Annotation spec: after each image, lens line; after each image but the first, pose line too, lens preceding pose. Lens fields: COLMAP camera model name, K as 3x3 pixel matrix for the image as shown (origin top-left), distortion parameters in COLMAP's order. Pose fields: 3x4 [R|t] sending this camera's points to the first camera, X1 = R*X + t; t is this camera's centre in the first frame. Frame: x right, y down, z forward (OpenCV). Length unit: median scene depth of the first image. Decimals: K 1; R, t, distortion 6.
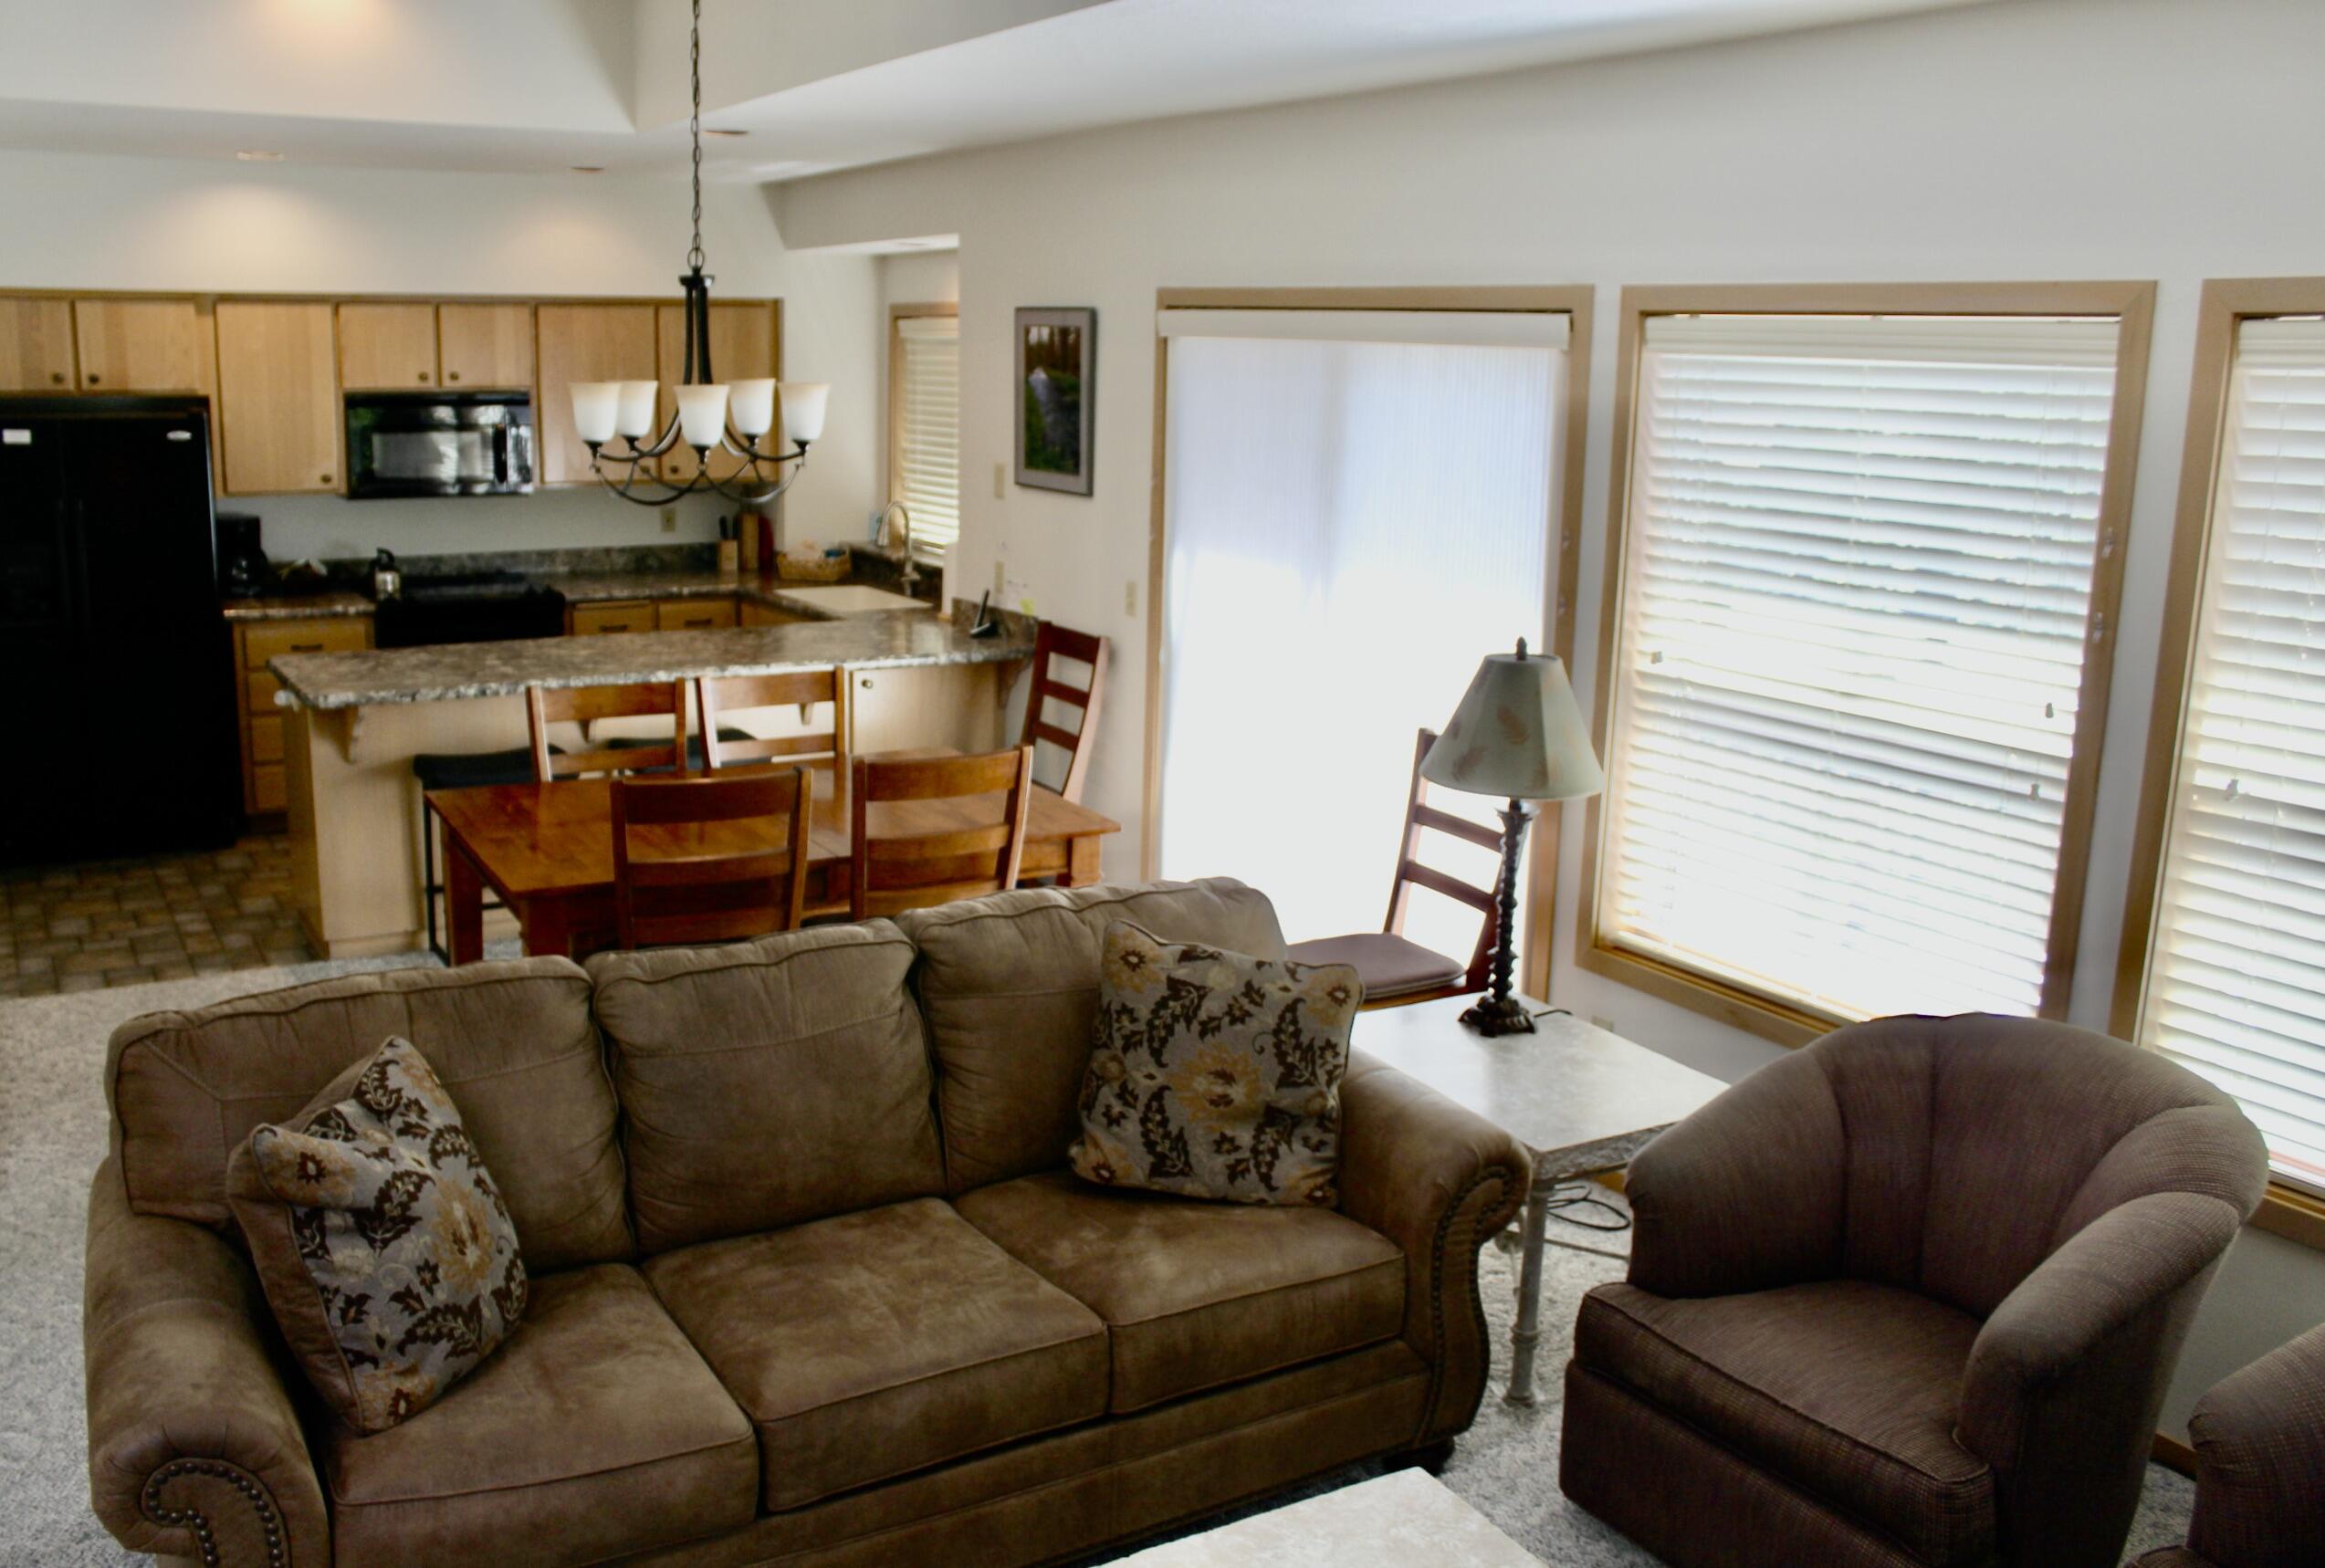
lens RADIAL K [[1959.3, 0, 1162.5], [0, 1959.3, 784.0], [0, 0, 1]] dist [-0.185269, 0.154973]
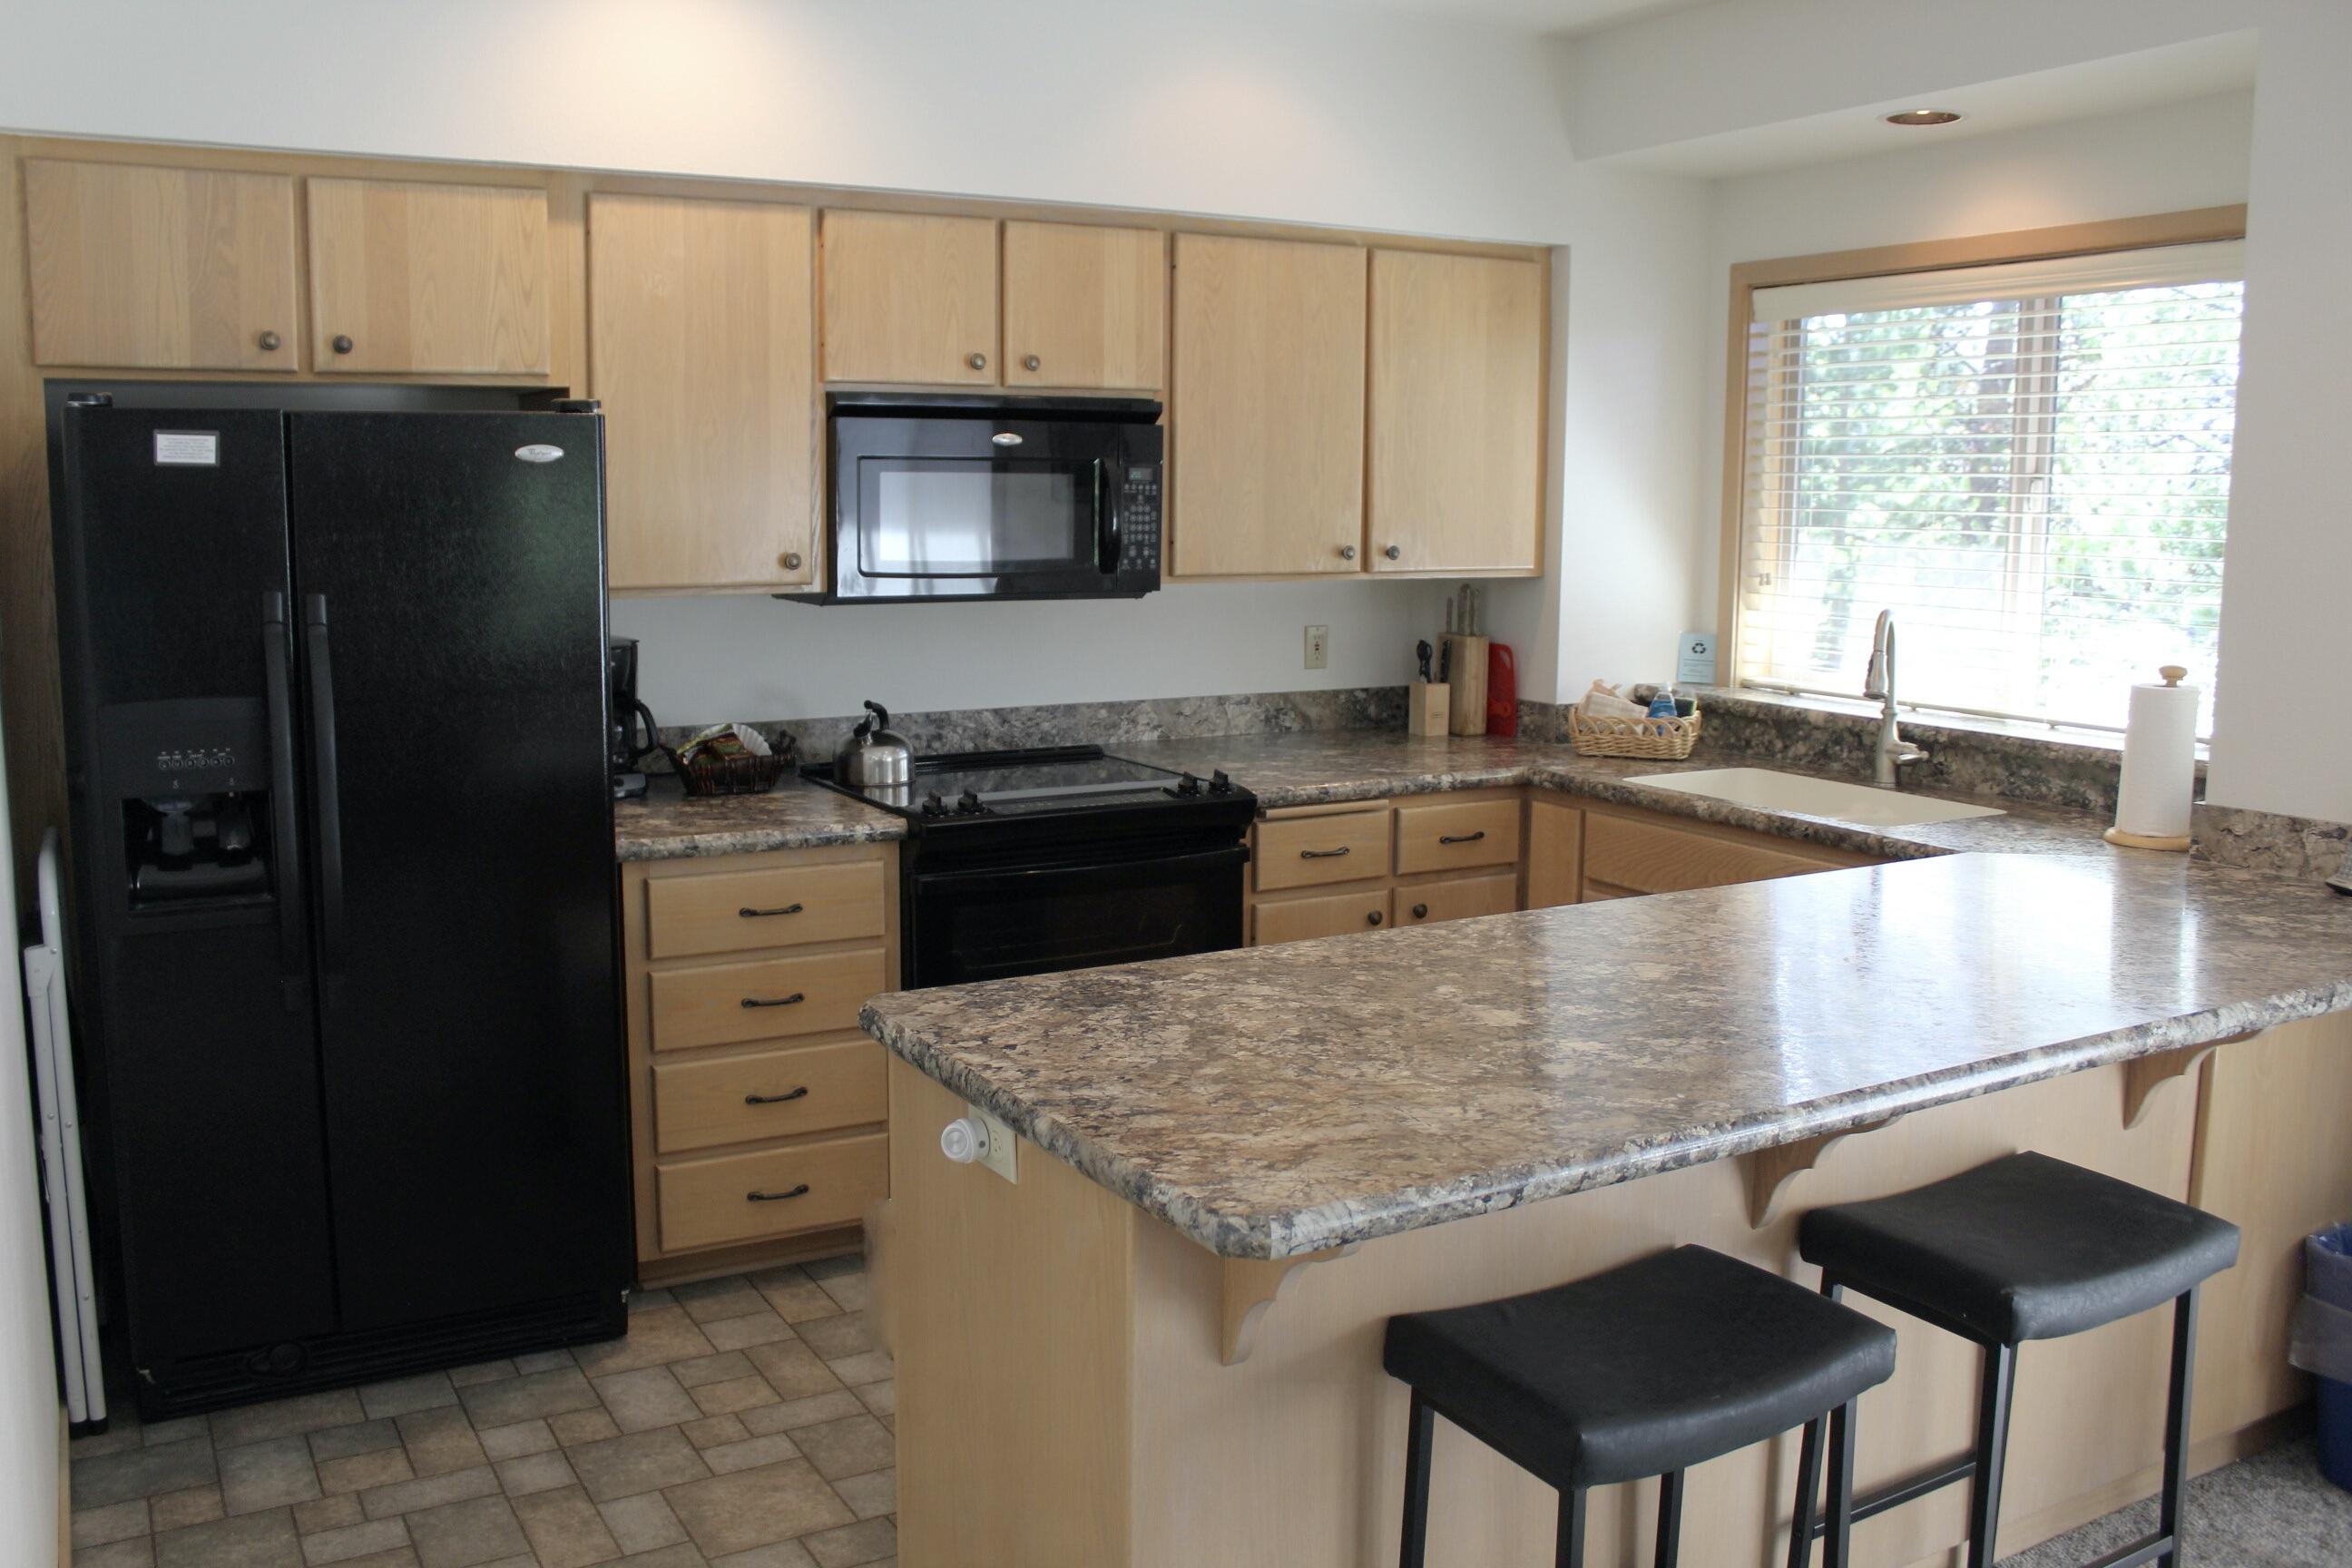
lens RADIAL K [[1967.5, 0, 1176.0], [0, 1967.5, 784.0], [0, 0, 1]] dist [-0.164964, 0.152284]
pose [[0.999119, -0.013251, -0.039826, -0.321579], [0.010491, 0.997582, -0.068708, -0.067383], [0.040640, 0.068230, 0.996842, 0.501928]]
